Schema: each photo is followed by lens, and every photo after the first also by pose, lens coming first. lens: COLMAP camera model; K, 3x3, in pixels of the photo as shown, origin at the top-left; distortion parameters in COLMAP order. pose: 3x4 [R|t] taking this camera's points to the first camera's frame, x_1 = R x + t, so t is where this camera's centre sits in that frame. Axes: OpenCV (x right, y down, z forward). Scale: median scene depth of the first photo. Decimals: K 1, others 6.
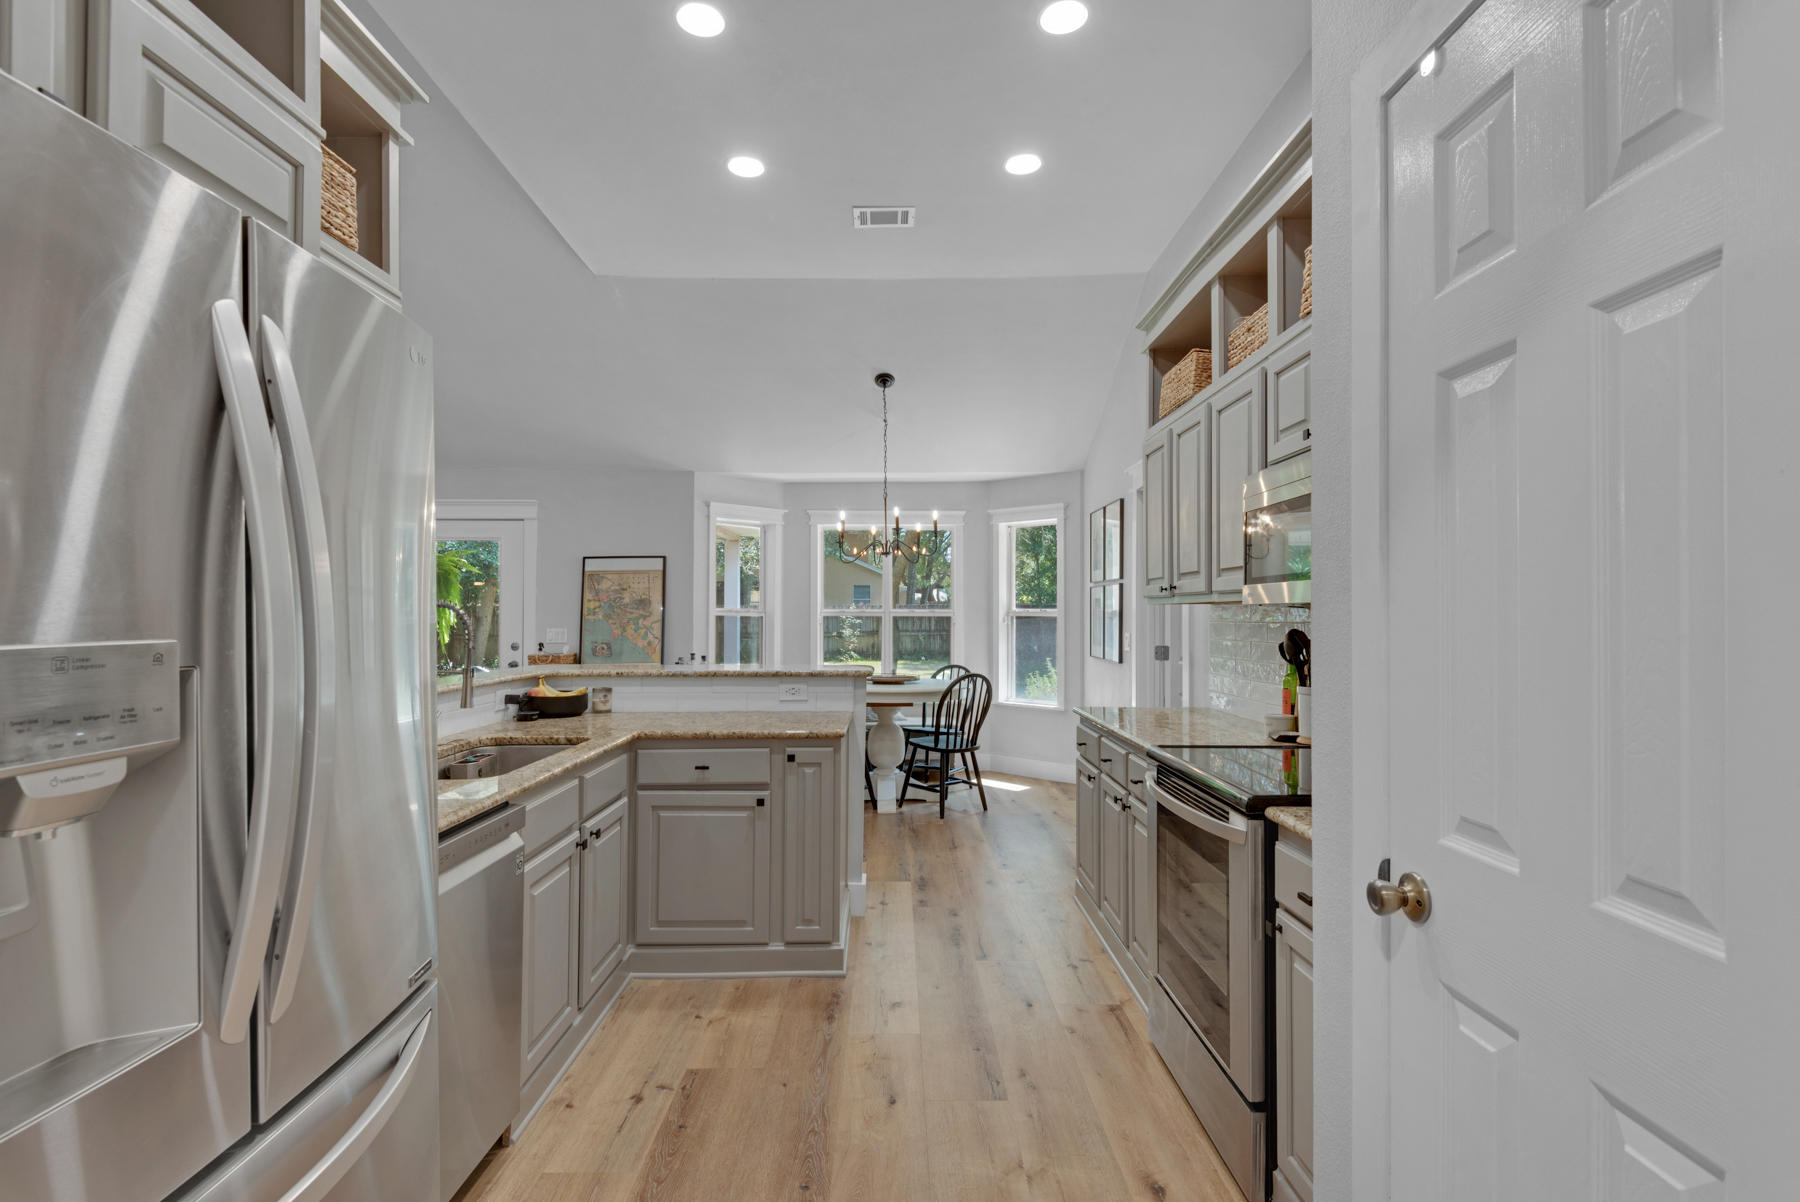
lens RADIAL K [[864.6, 0, 895.3], [0, 864.6, 609.0], [0, 0, 1]] dist [0.051121, -0.051869]
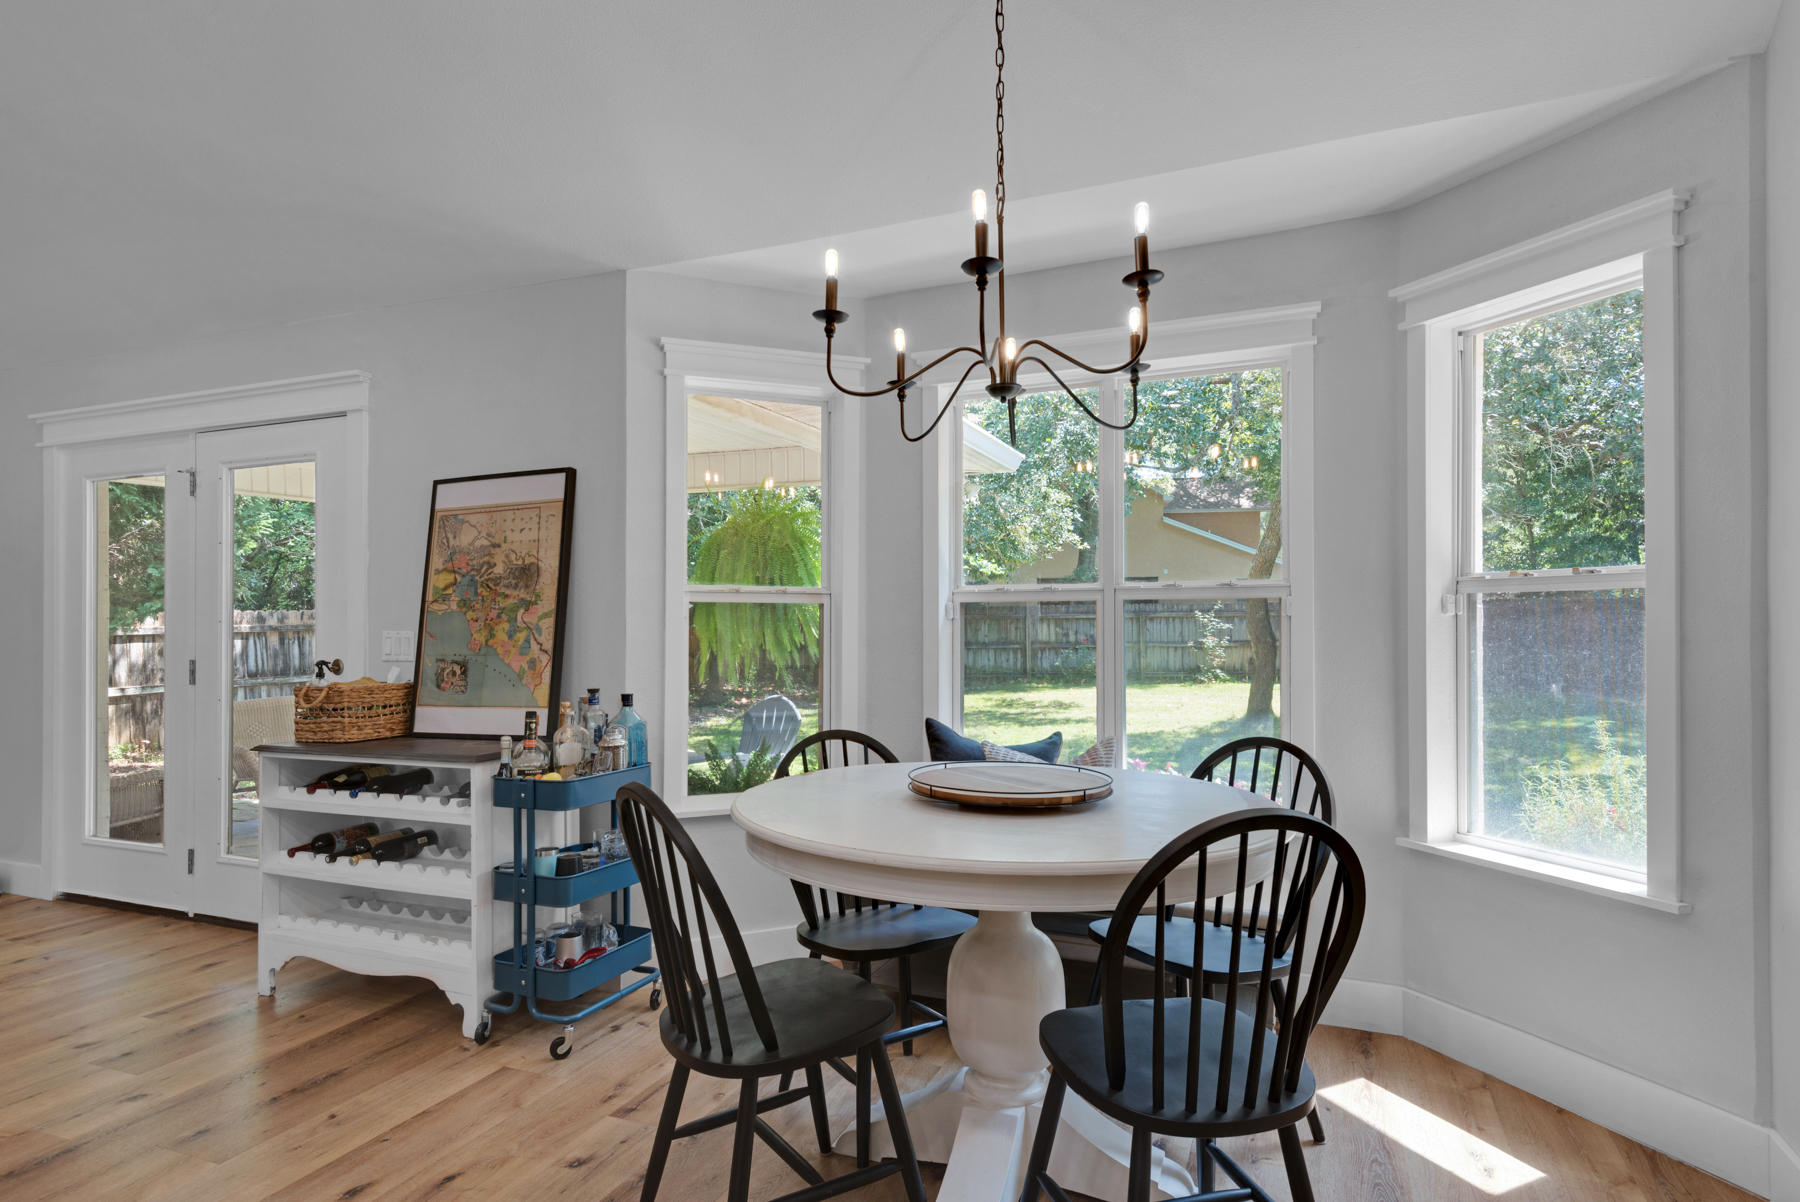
lens RADIAL K [[990.7, 0, 896.2], [0, 990.7, 620.5], [0, 0, 1]] dist [0.021453, -0.000440]
pose [[0.921958, -0.005873, -0.387245, 0.098449], [0.008095, 0.999959, 0.004105, 0.019139], [0.387205, -0.006919, 0.921968, 0.681816]]
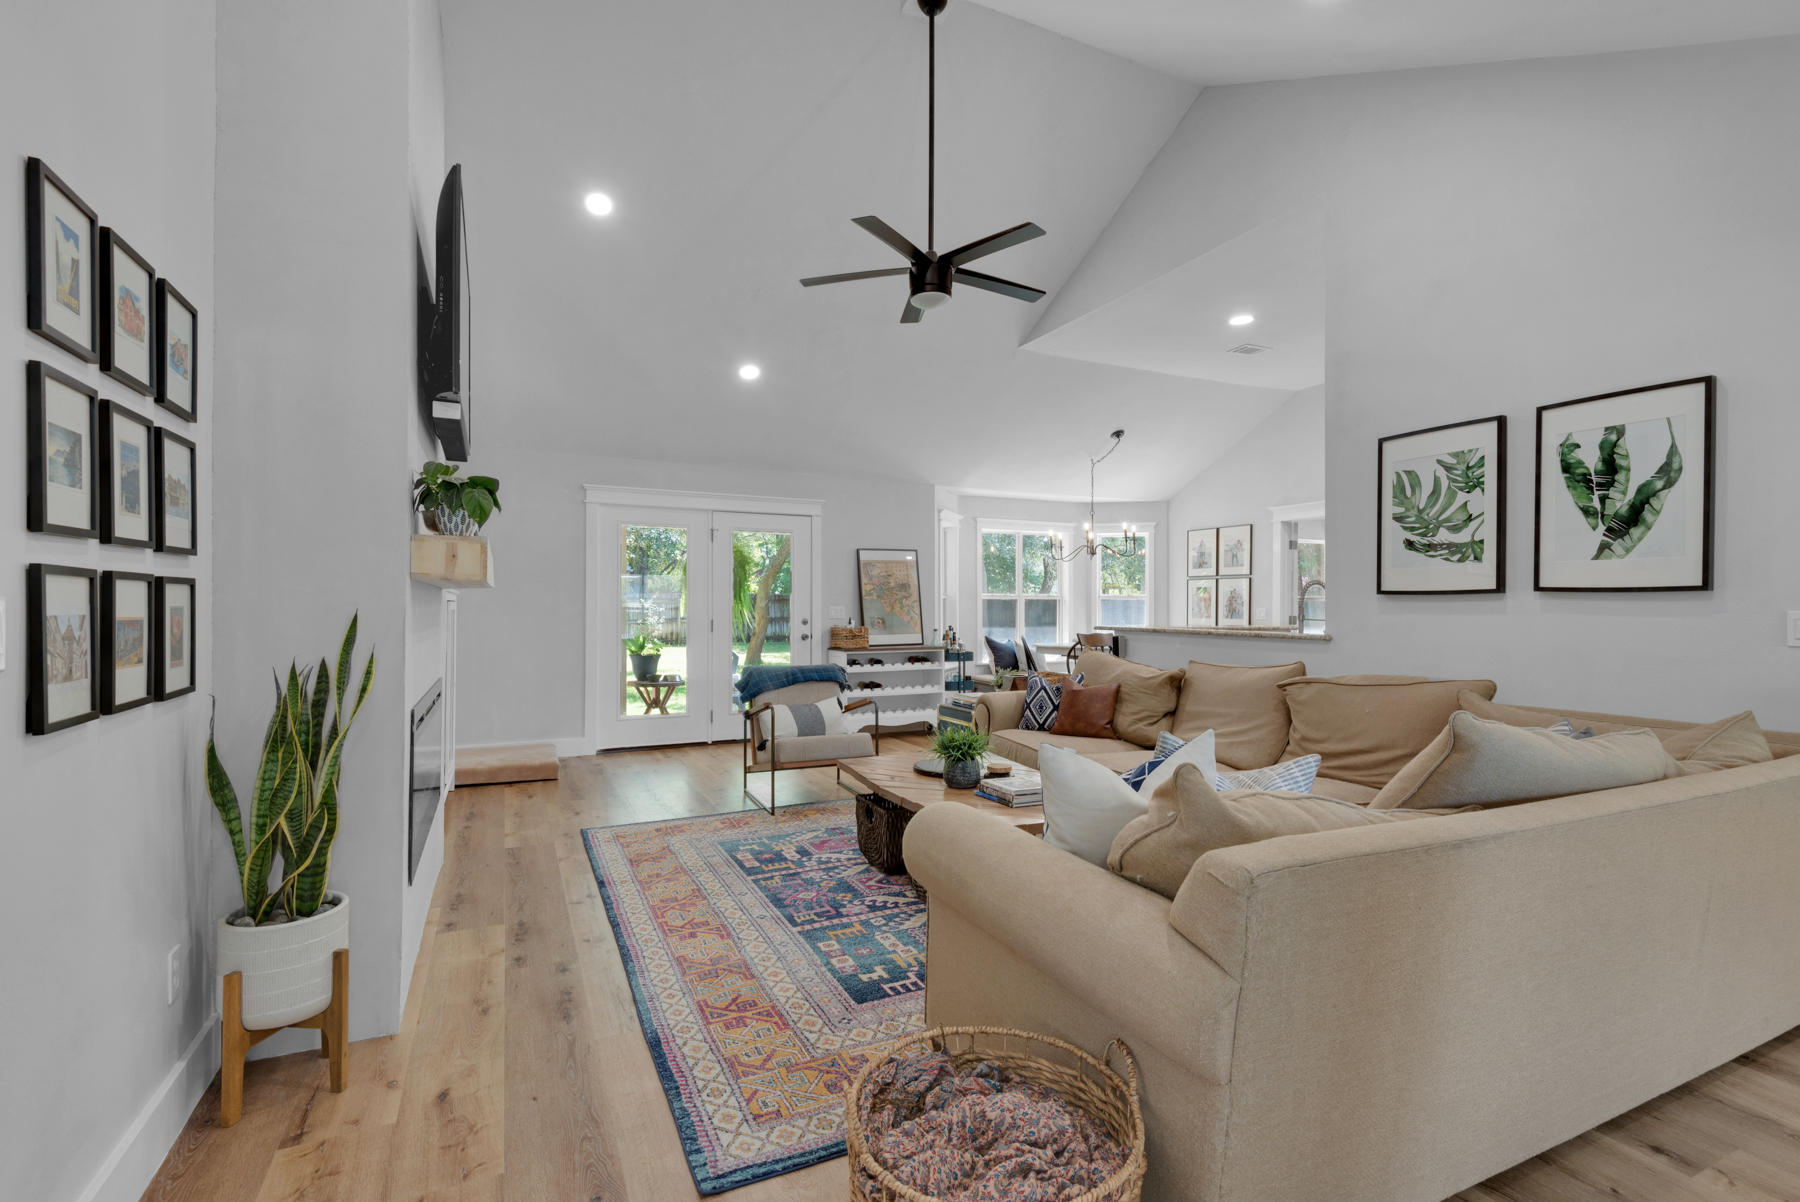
lens RADIAL K [[804.1, 0, 892.7], [0, 804.1, 604.6], [0, 0, 1]] dist [0.046406, -0.029203]
pose [[0.902473, 0.004500, 0.430723, -0.925367], [-0.005960, 0.999980, 0.002040, 0.019446], [-0.430705, -0.004409, 0.902482, -0.059414]]
